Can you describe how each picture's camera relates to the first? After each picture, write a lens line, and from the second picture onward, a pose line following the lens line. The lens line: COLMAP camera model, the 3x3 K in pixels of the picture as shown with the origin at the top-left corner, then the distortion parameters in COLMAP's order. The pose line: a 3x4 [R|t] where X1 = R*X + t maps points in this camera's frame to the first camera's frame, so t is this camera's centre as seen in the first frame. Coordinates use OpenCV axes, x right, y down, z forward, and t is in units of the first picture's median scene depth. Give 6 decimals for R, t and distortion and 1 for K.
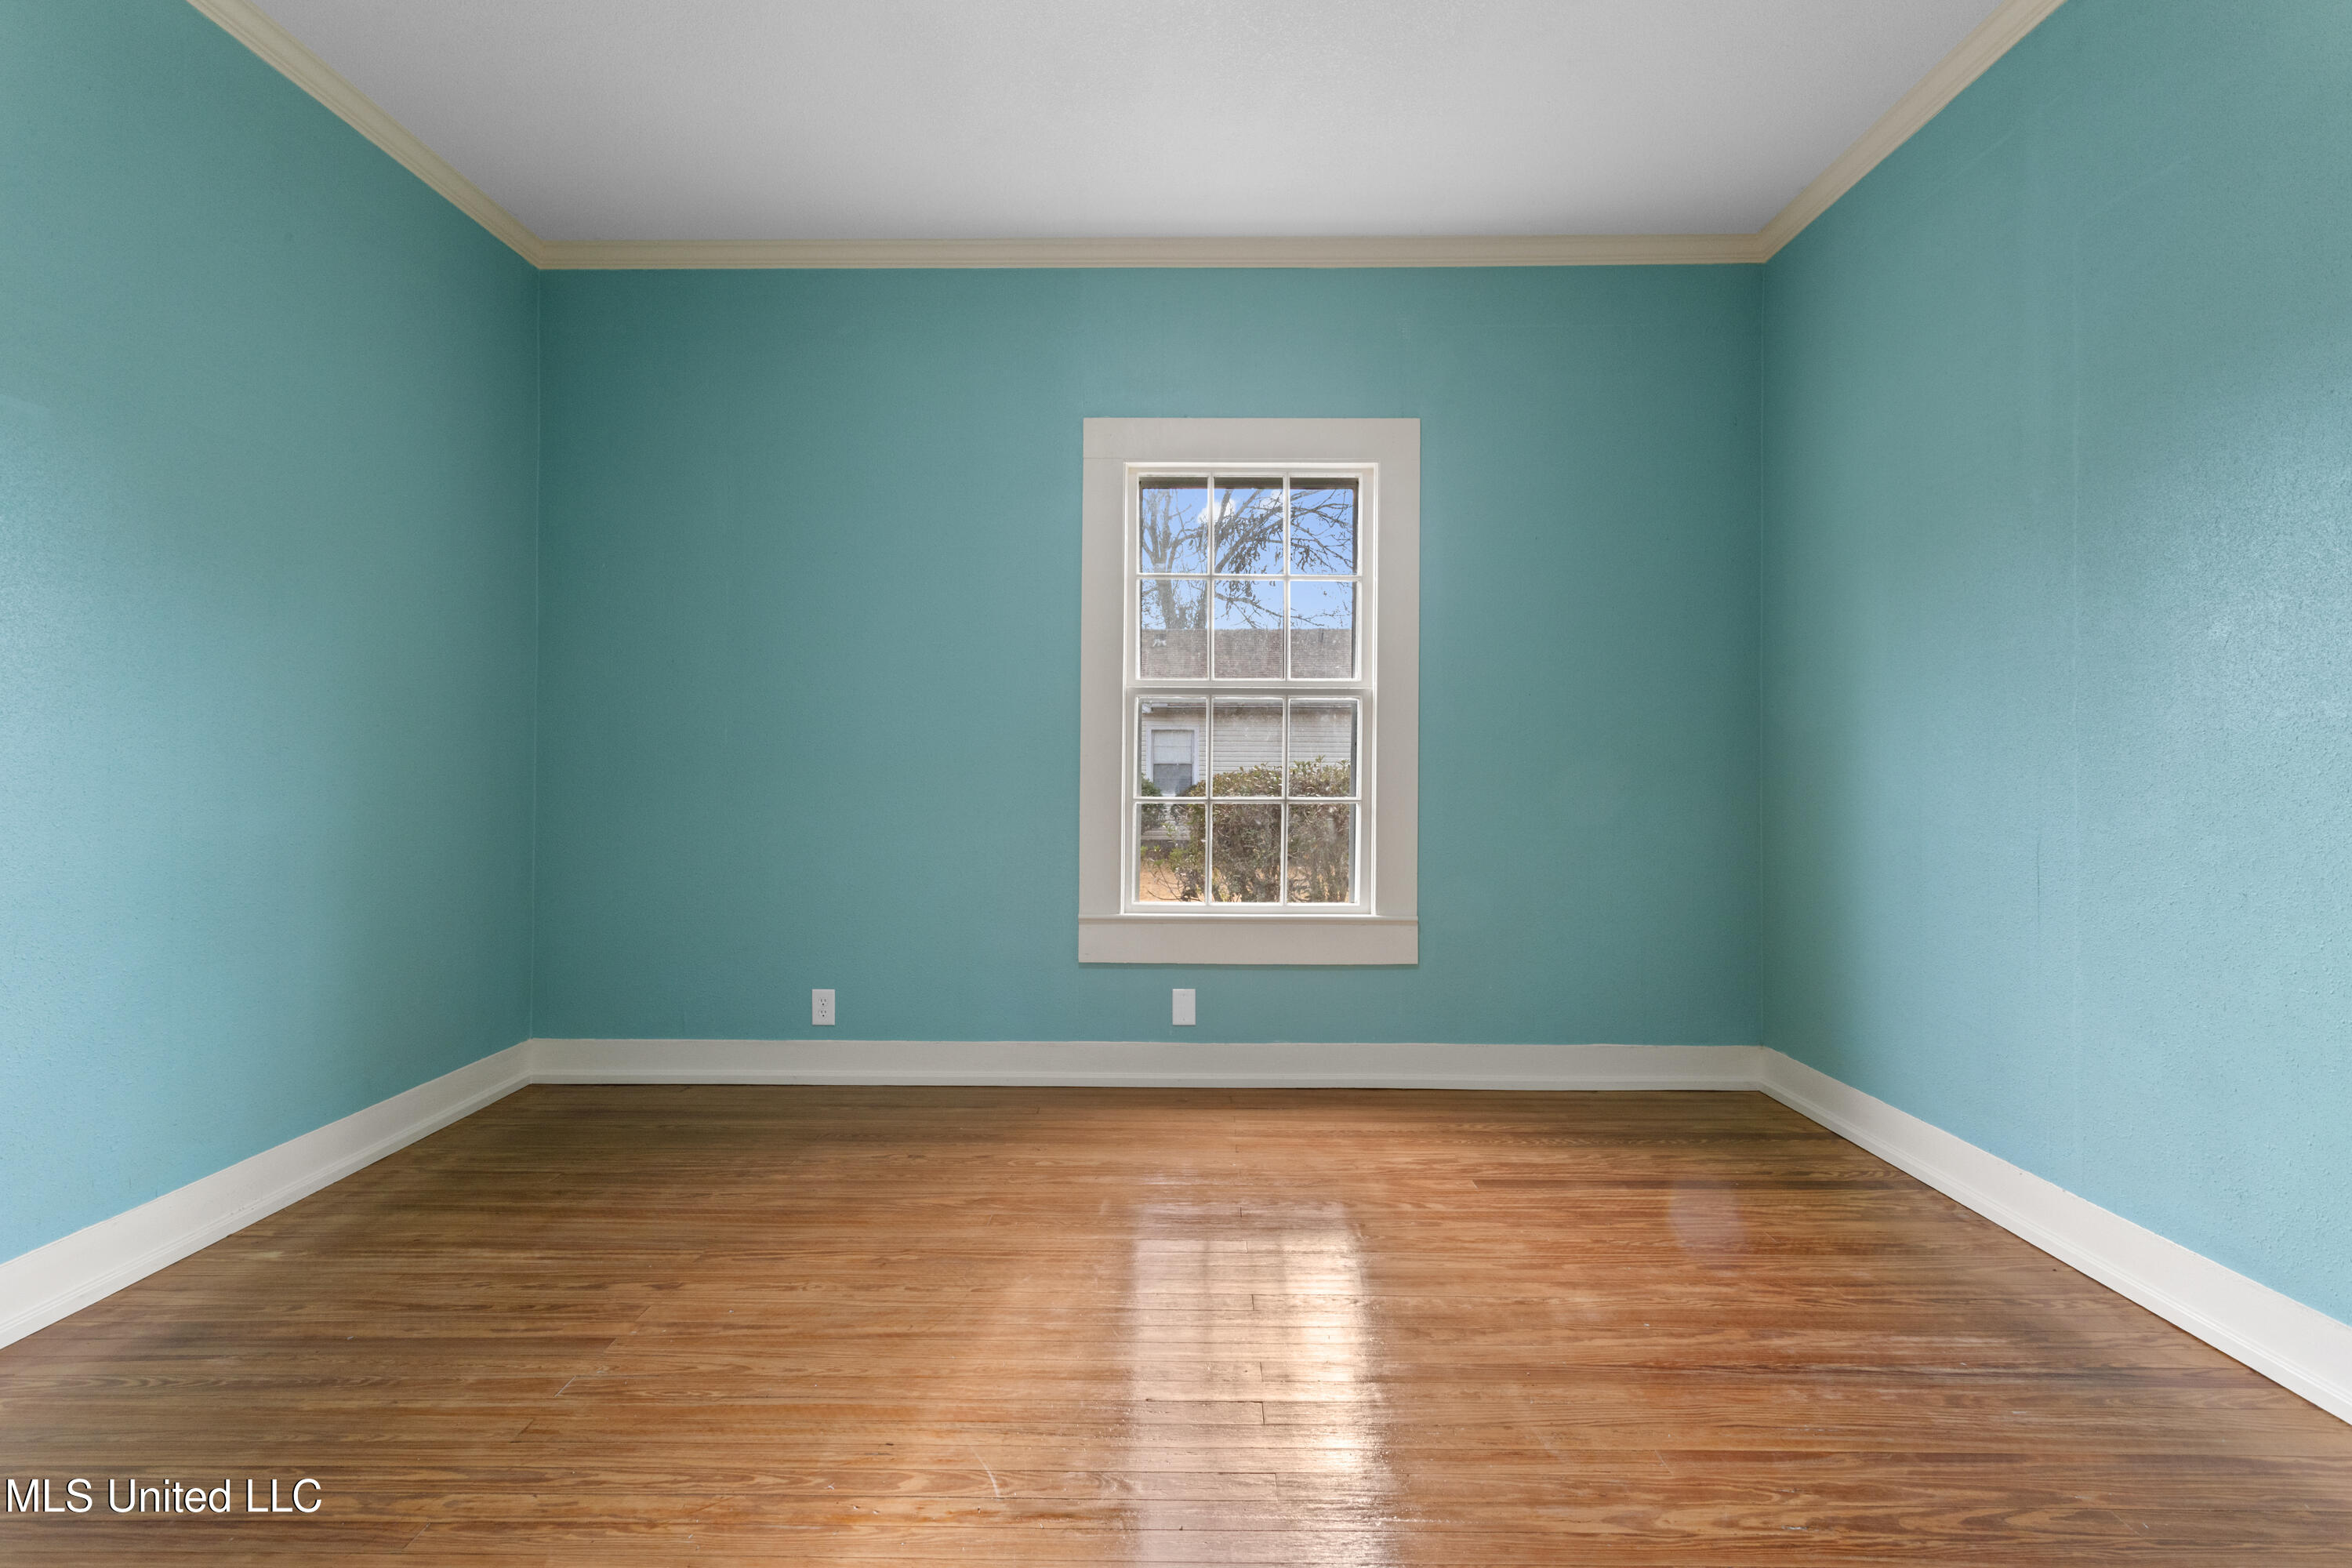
lens RADIAL K [[1132.3, 0, 1175.8], [0, 1132.3, 749.2], [0, 0, 1]] dist [-0.001027, 0.000536]
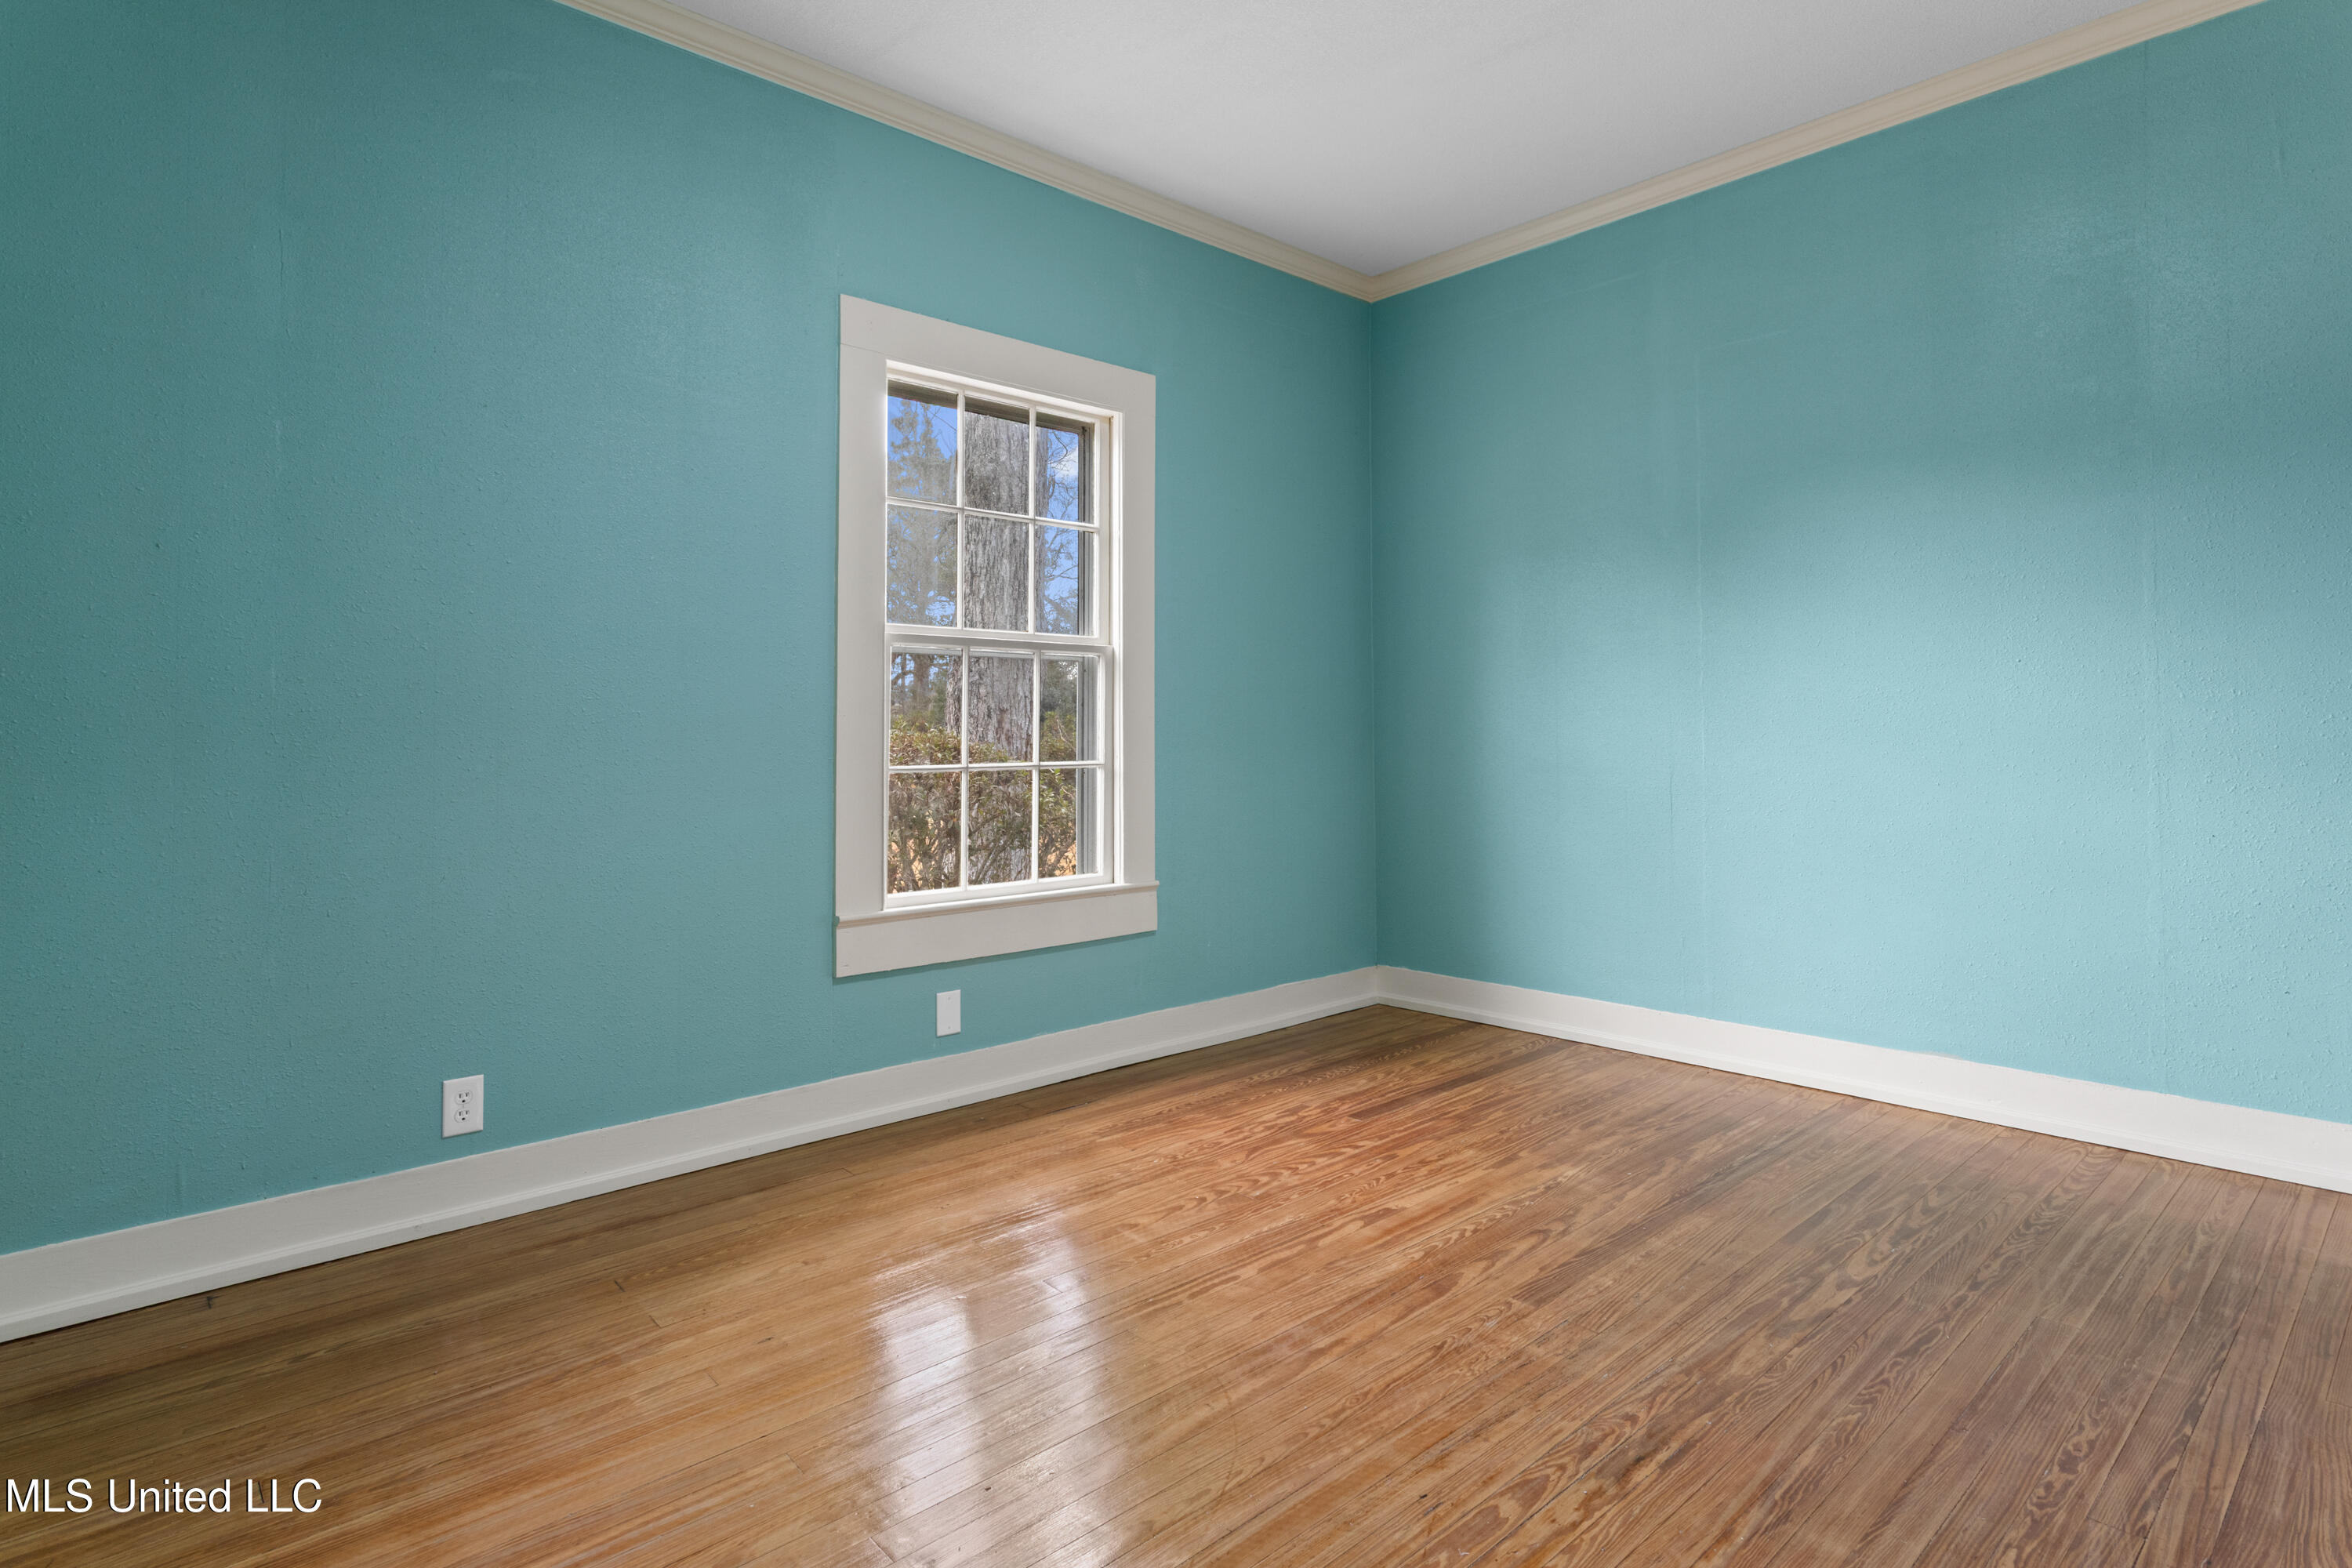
lens RADIAL K [[1233.9, 0, 1178.4], [0, 1233.9, 695.9], [0, 0, 1]] dist [-0.004800, 0.001278]
pose [[0.718235, 0.015494, 0.695629, -0.515806], [-0.002446, 0.999802, -0.019744, 0.008635], [-0.695797, 0.012479, 0.718130, 0.216372]]
